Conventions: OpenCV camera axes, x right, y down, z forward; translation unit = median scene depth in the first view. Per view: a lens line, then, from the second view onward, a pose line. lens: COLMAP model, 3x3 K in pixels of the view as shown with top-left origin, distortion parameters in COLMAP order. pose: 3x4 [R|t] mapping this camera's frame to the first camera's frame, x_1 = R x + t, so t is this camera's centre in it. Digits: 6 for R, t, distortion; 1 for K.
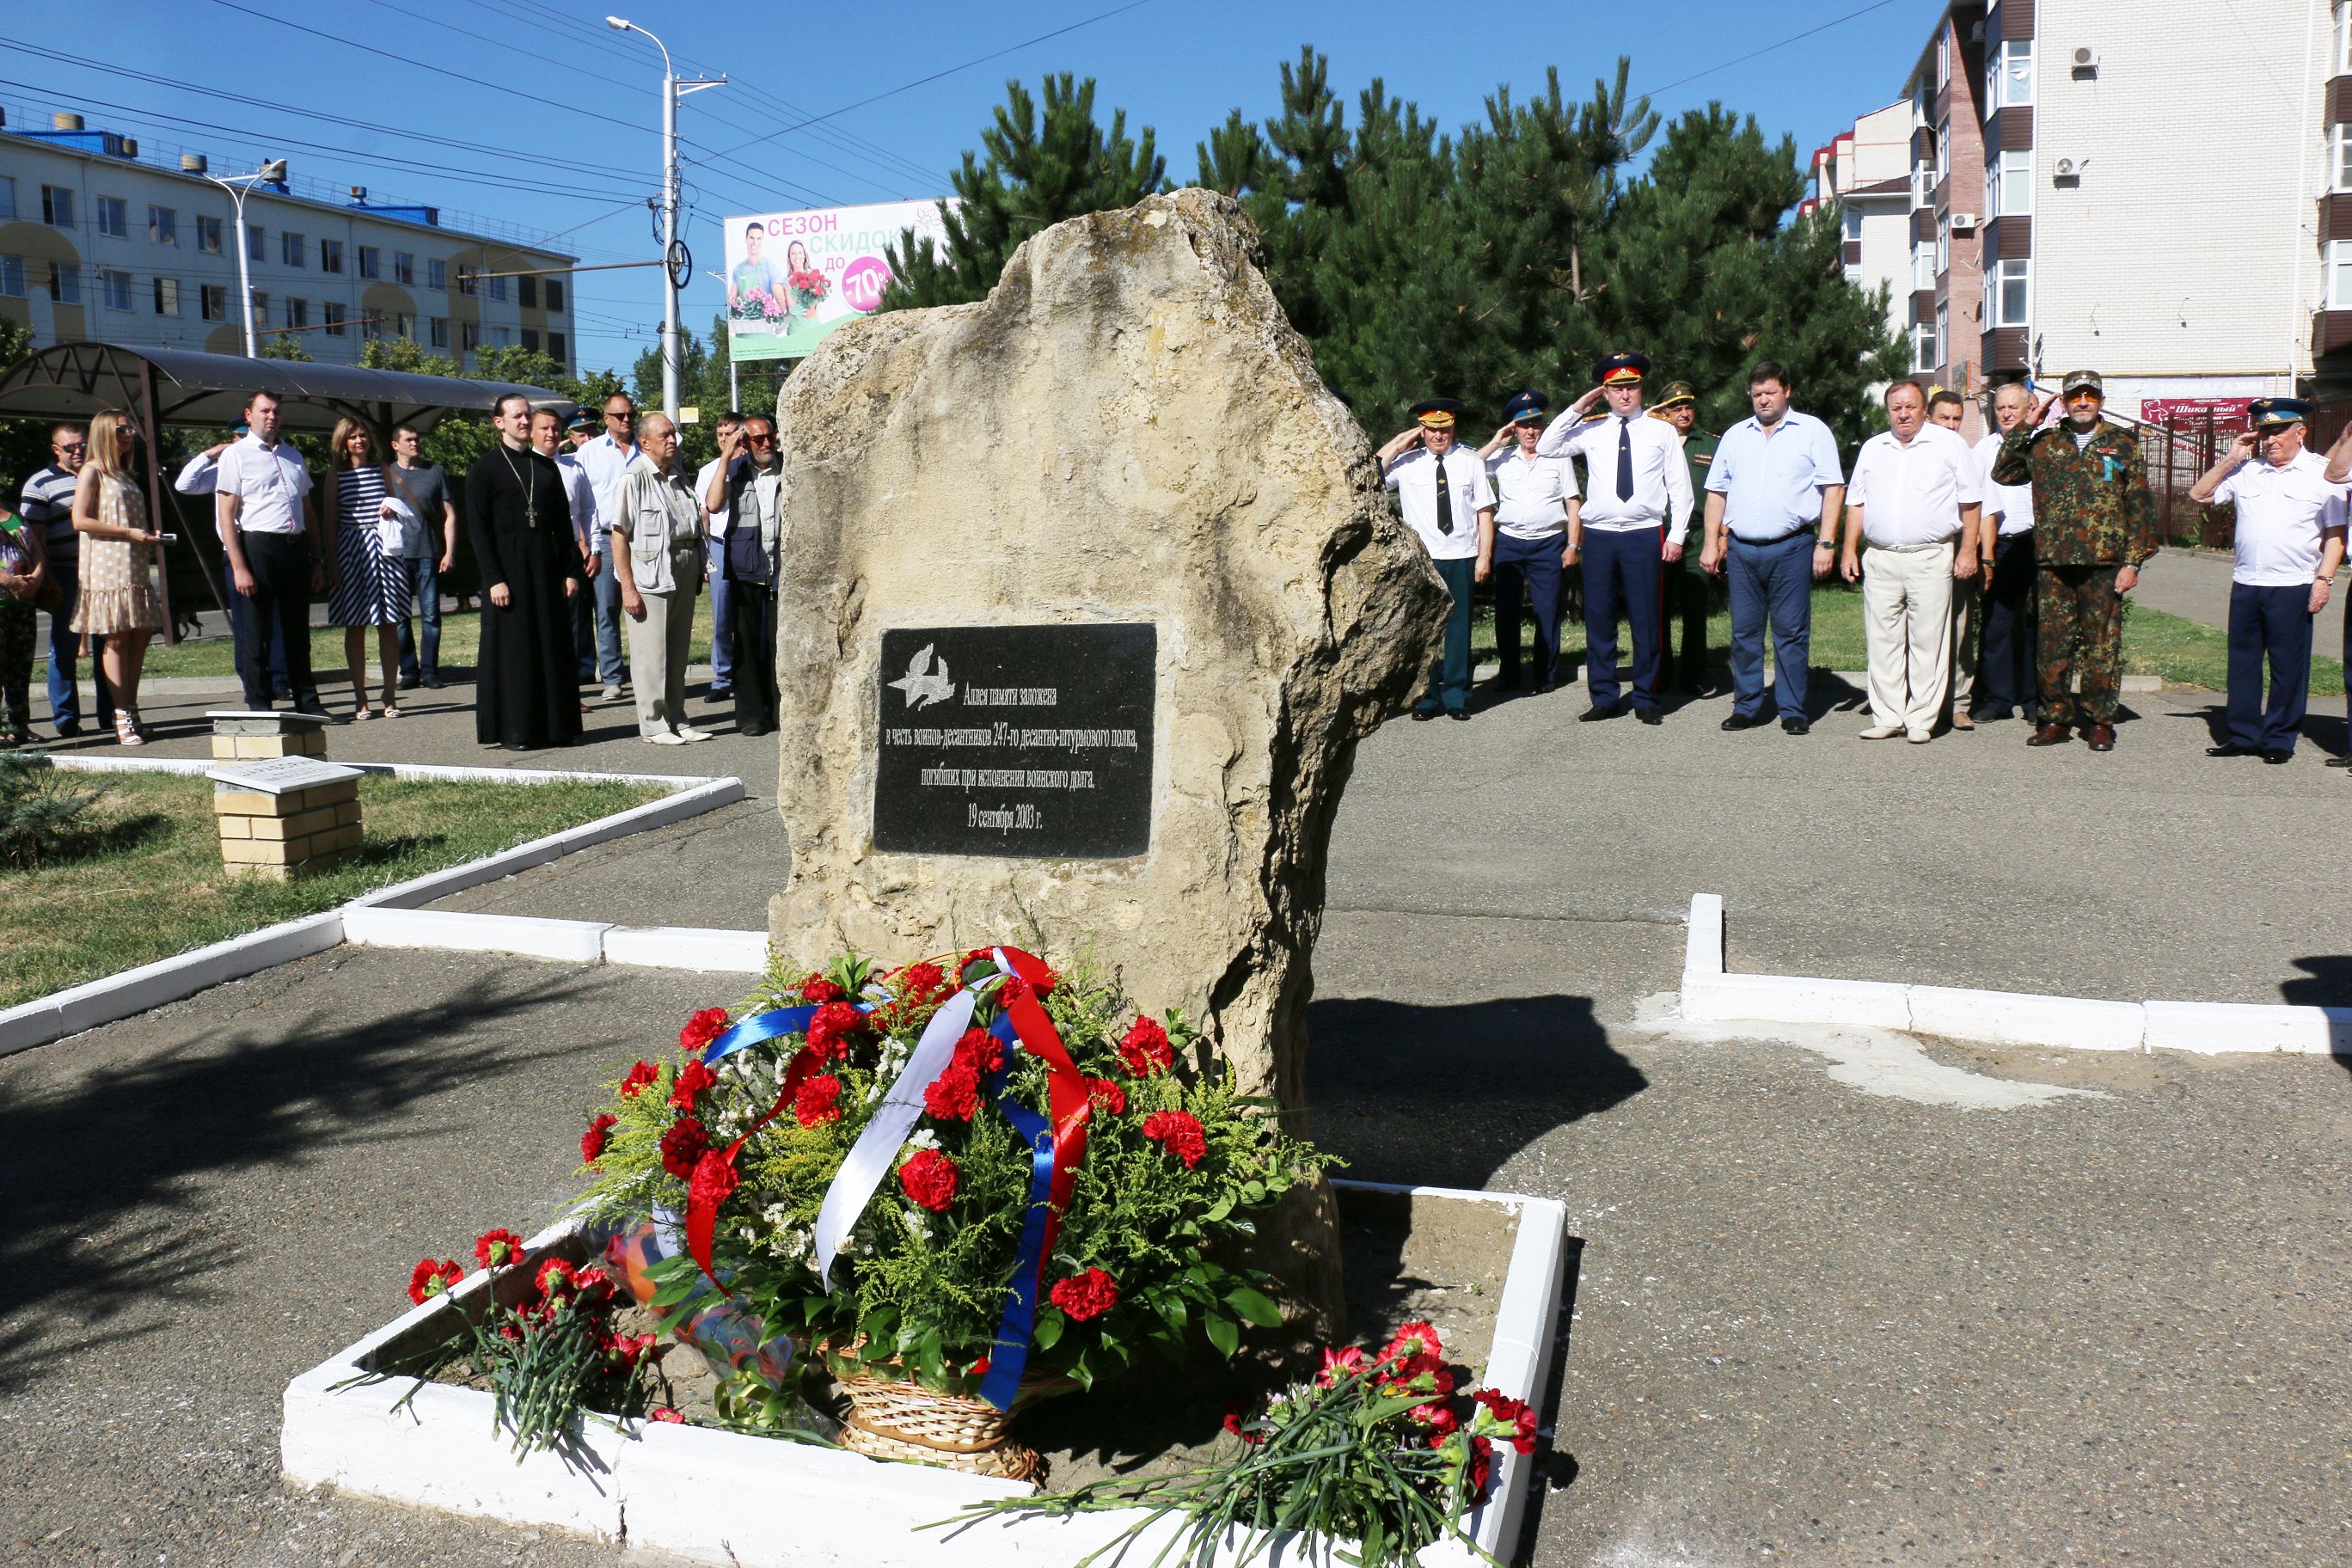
lens RADIAL K [[1915.7, 0, 1173.0], [0, 1915.7, 786.2], [0, 0, 1]] dist [-0.189422, 0.161499]
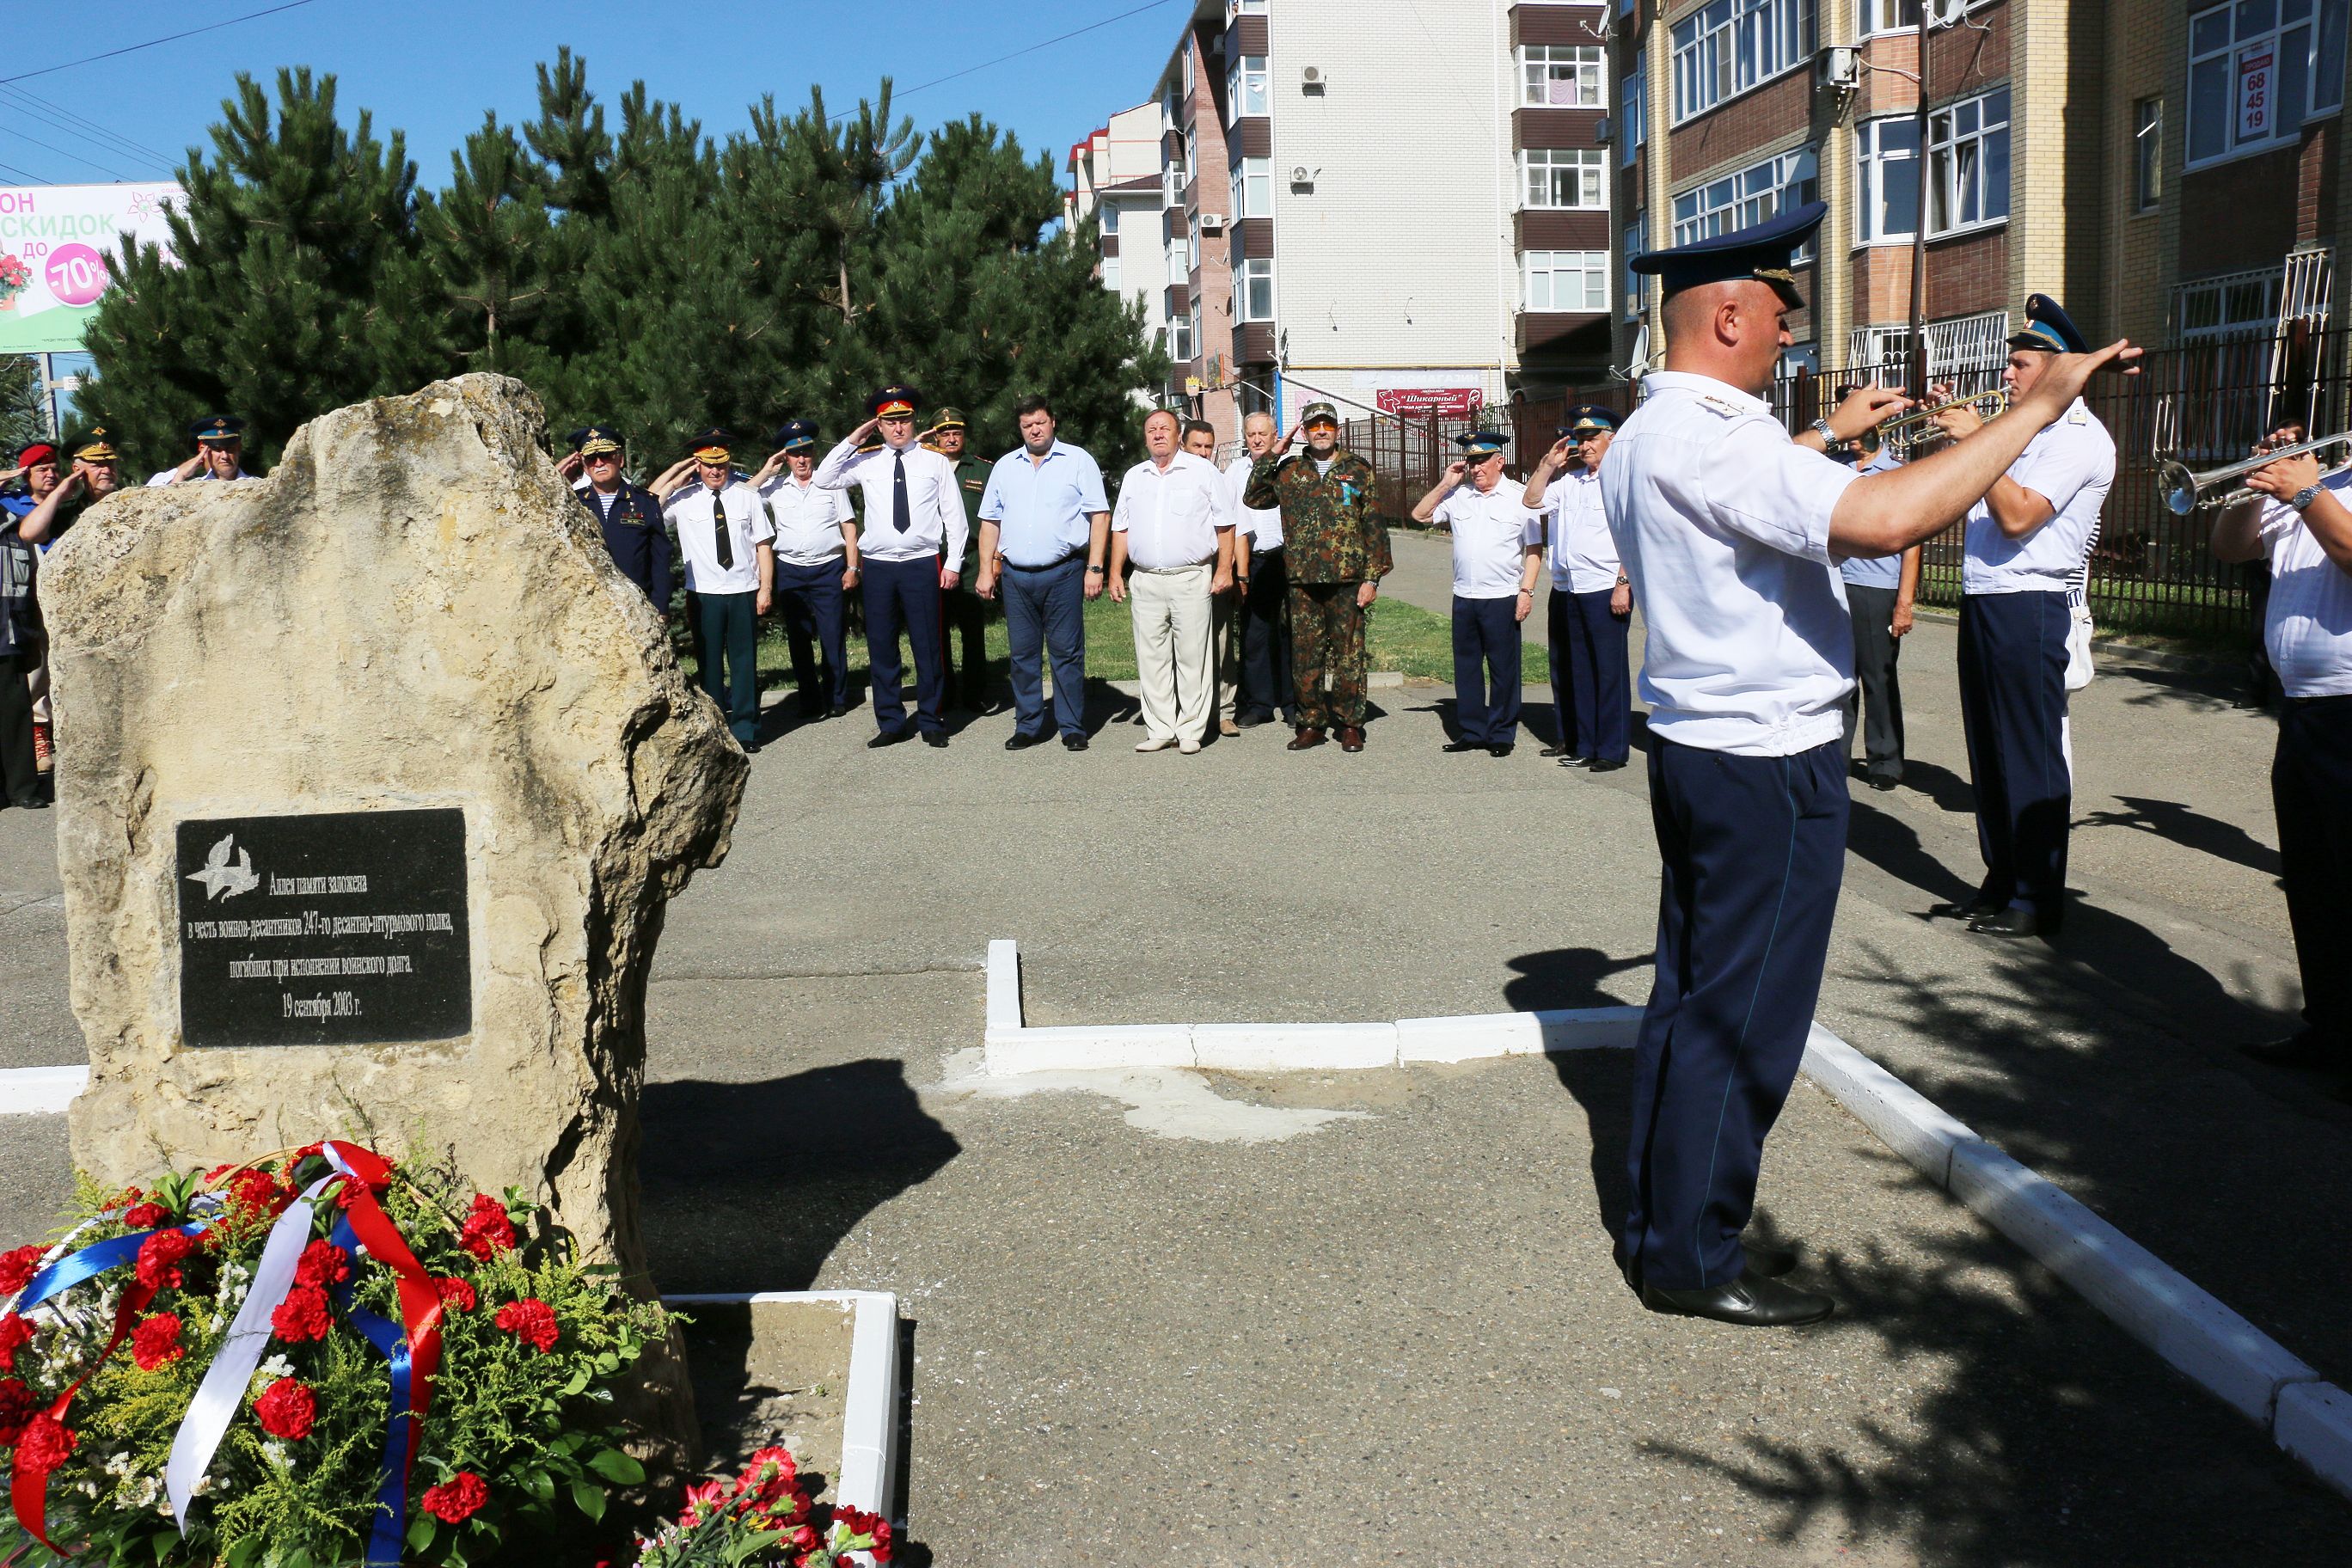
lens RADIAL K [[1915.7, 0, 1173.0], [0, 1915.7, 786.2], [0, 0, 1]] dist [-0.189422, 0.161499]
pose [[0.931189, -0.061511, 0.359310, -0.012759], [0.060435, 0.998071, 0.014238, -0.080056], [-0.359493, 0.008456, 0.933110, -0.063134]]
